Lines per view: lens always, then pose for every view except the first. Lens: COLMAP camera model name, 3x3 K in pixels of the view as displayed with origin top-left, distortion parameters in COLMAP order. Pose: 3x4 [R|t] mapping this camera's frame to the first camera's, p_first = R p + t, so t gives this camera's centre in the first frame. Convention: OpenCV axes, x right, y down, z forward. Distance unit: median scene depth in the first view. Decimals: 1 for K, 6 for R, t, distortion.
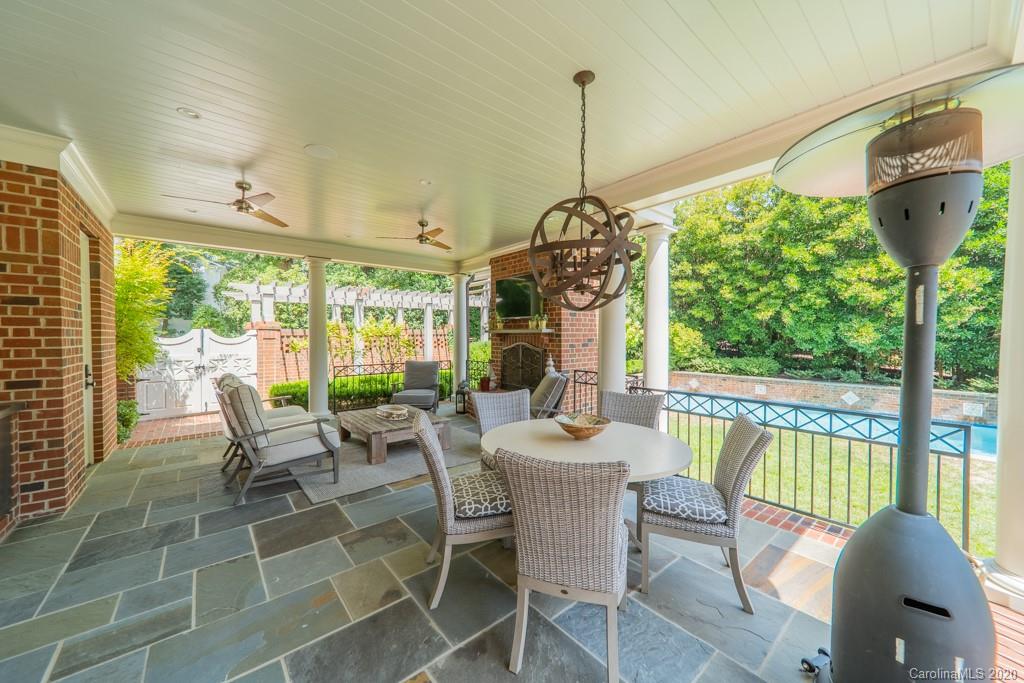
lens RADIAL K [[361.6, 0, 510.8], [0, 361.6, 340.9], [0, 0, 1]] dist [0.006950, -0.000076]
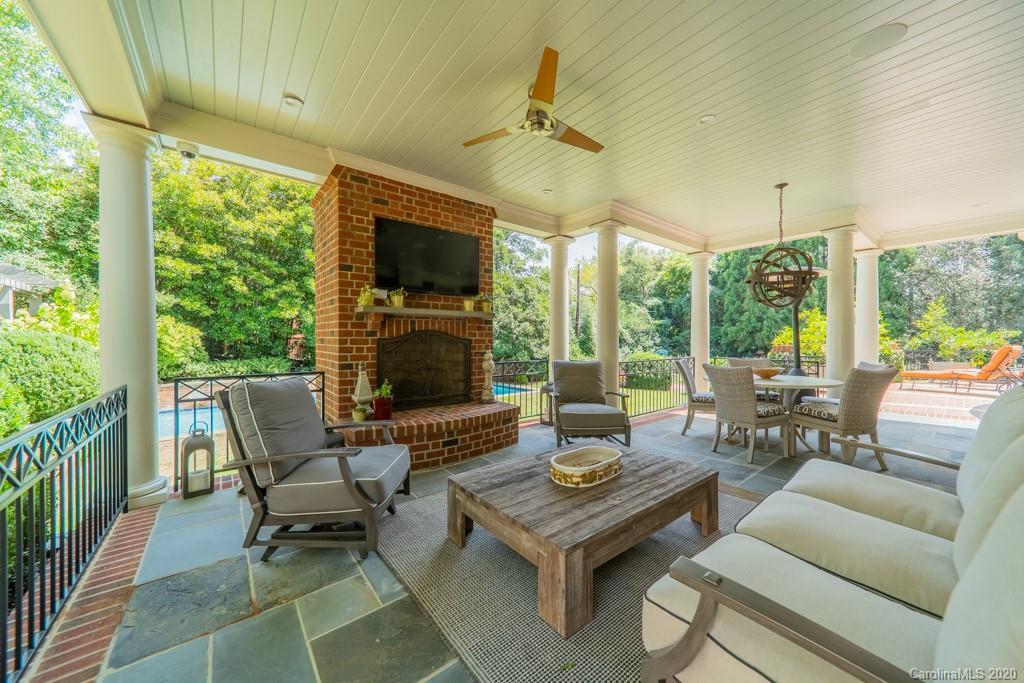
lens RADIAL K [[361.6, 0, 510.8], [0, 361.6, 340.9], [0, 0, 1]] dist [0.006950, -0.000076]
pose [[0.027772, -0.000173, 0.999614, -0.243922], [0.014423, 0.999896, -0.000227, 0.010018], [-0.999510, 0.014424, 0.027772, 0.326806]]
